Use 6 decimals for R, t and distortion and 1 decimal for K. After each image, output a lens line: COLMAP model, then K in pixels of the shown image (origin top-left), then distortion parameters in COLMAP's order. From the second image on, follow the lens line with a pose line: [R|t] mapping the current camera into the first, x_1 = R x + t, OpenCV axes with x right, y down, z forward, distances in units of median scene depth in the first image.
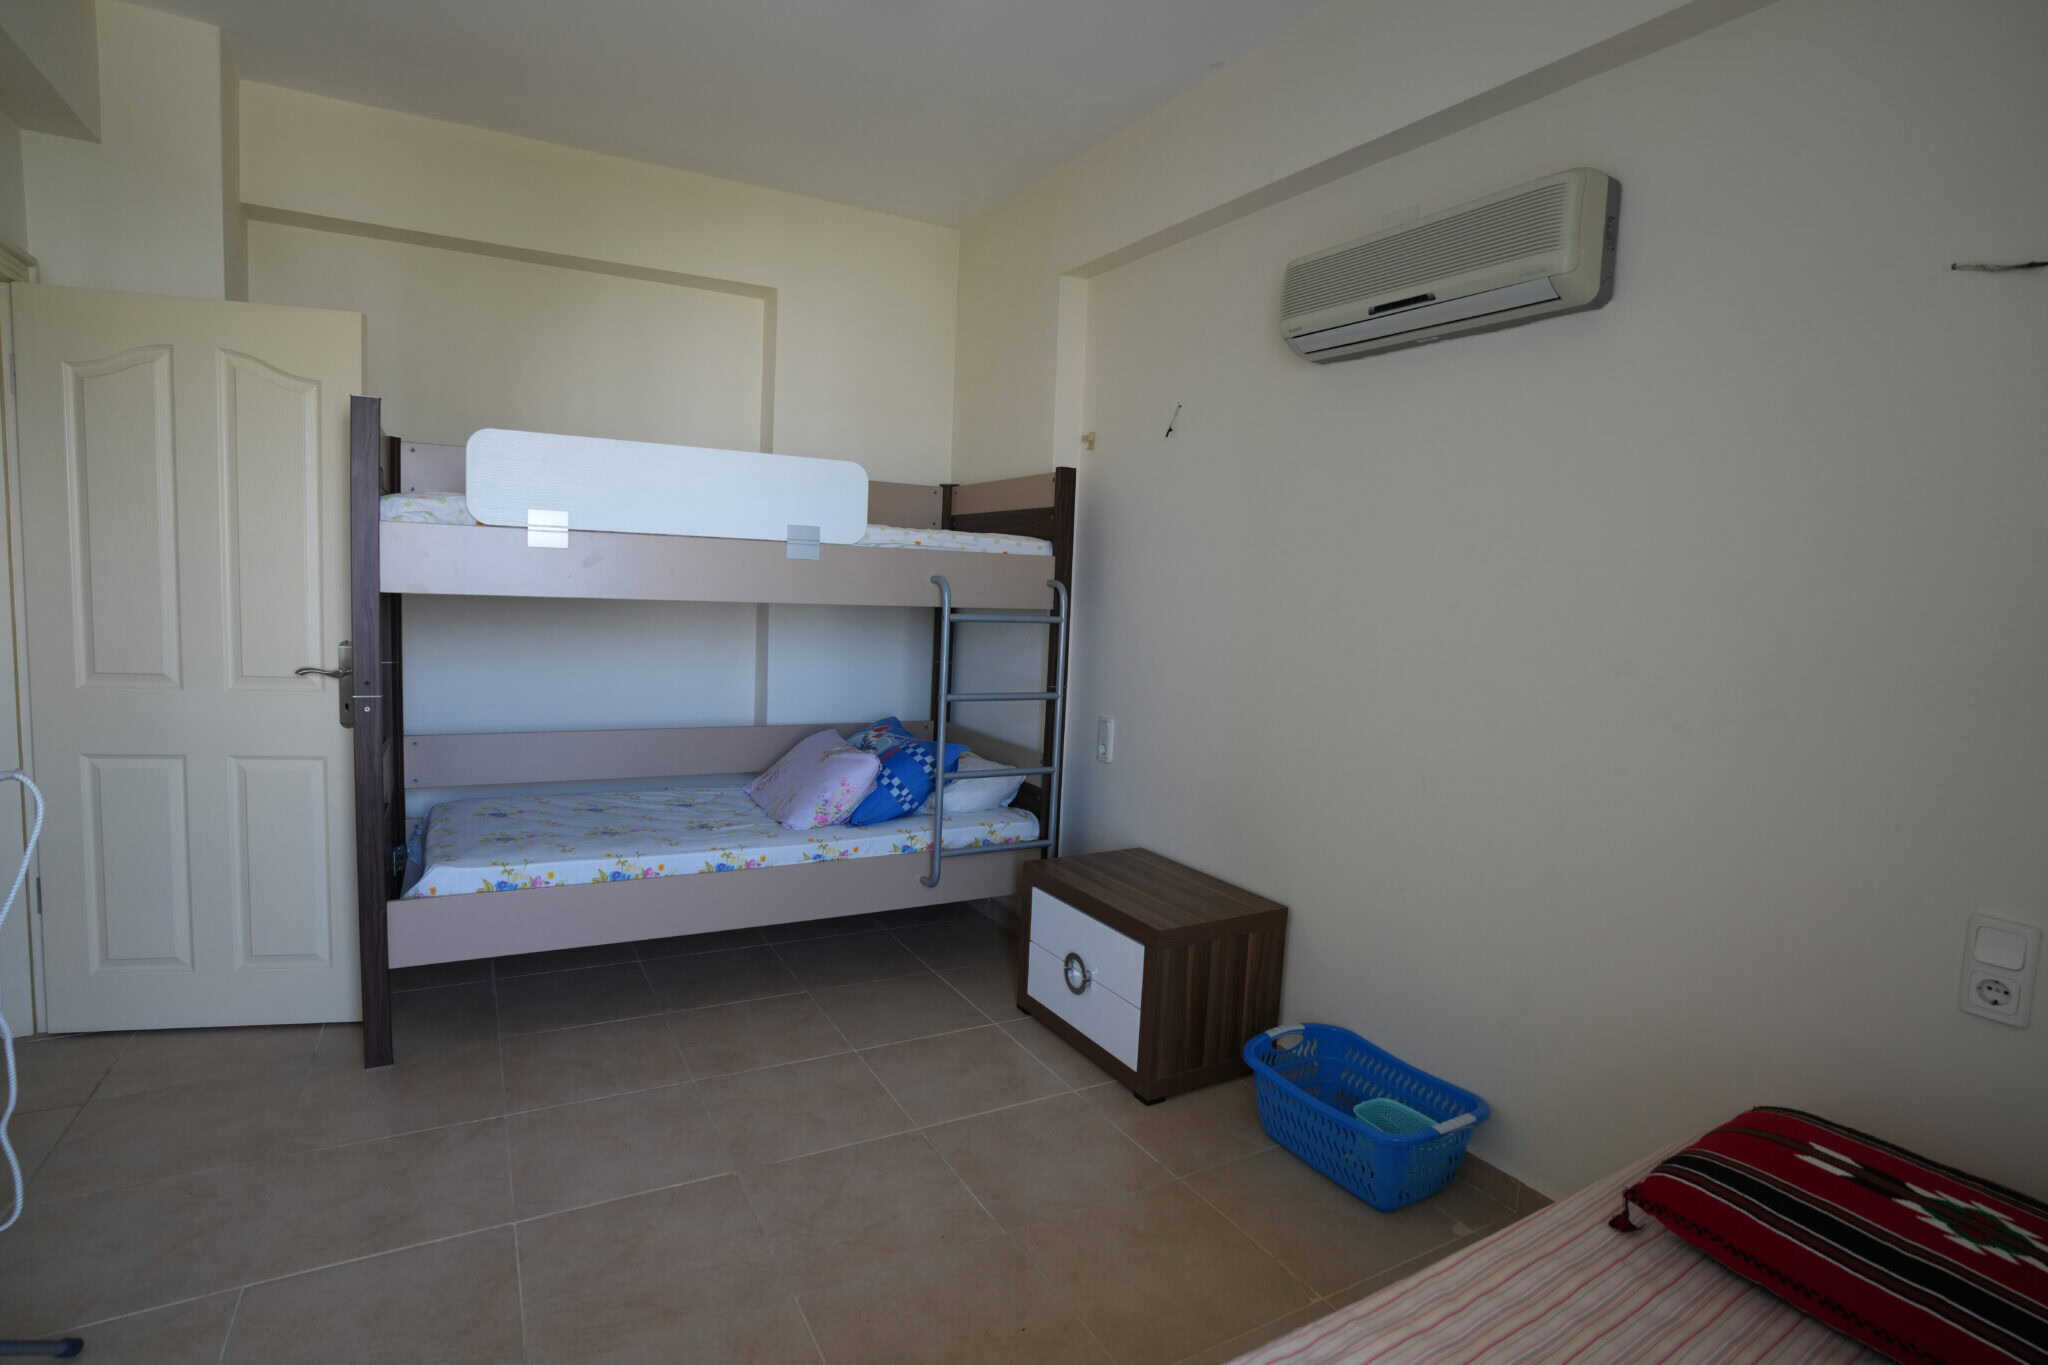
lens RADIAL K [[1015.4, 0, 1053.0], [0, 1015.4, 684.5], [0, 0, 1]] dist [-0.050394, 0.034574]
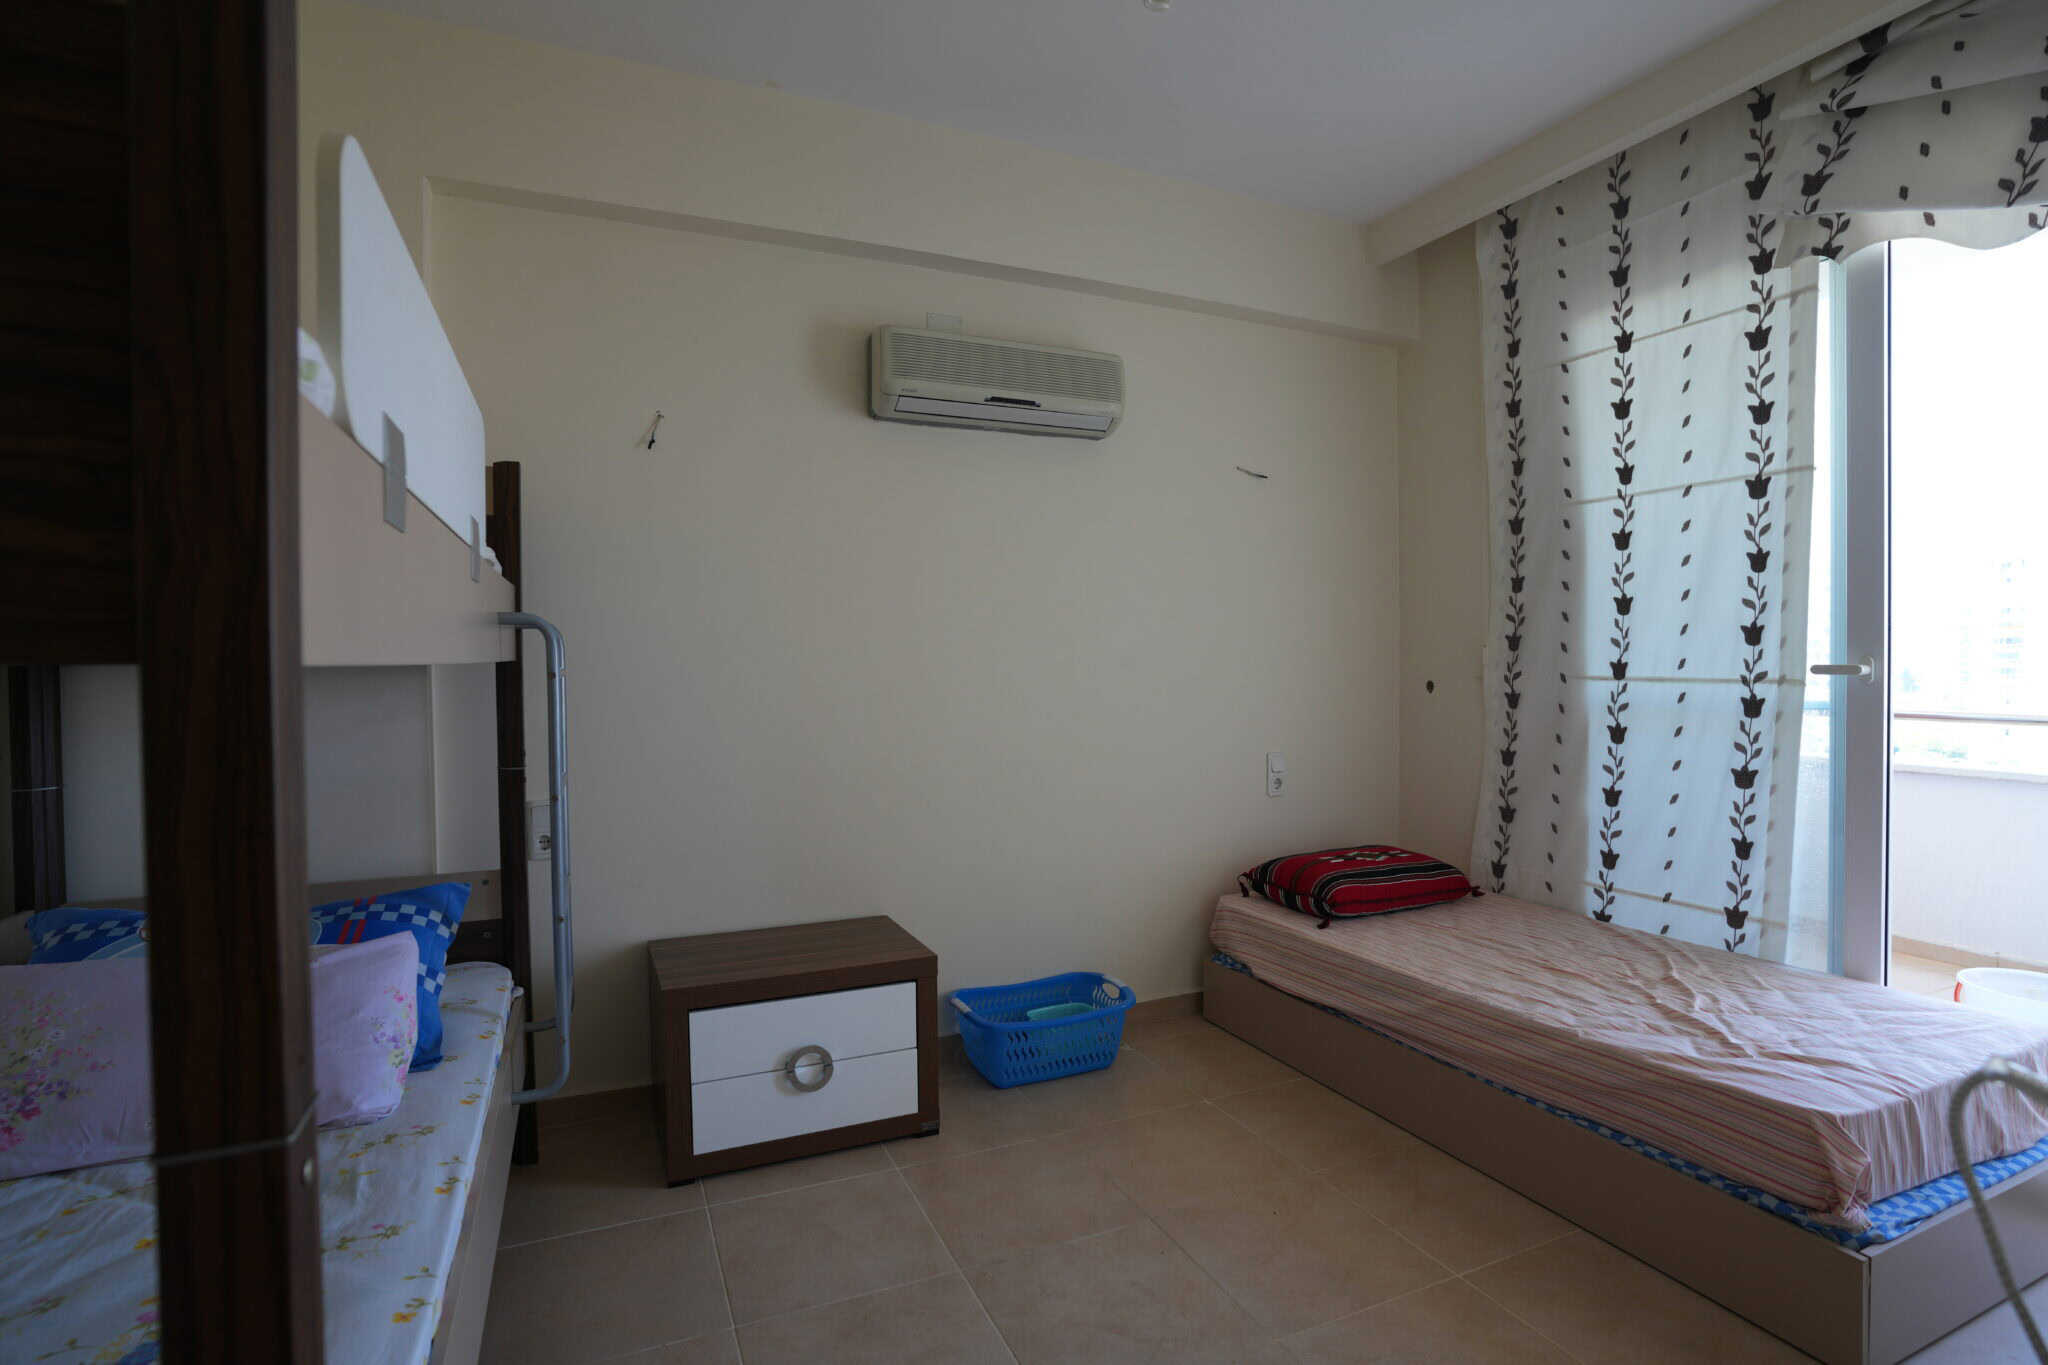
lens RADIAL K [[1009.7, 0, 1023.5], [0, 1009.7, 678.7], [0, 0, 1]] dist [-0.081233, 0.039589]
pose [[0.119476, -0.064673, 0.990728, -0.823033], [0.117606, 0.991773, 0.050559, -0.069216], [-0.985847, 0.110475, 0.126099, 0.720816]]
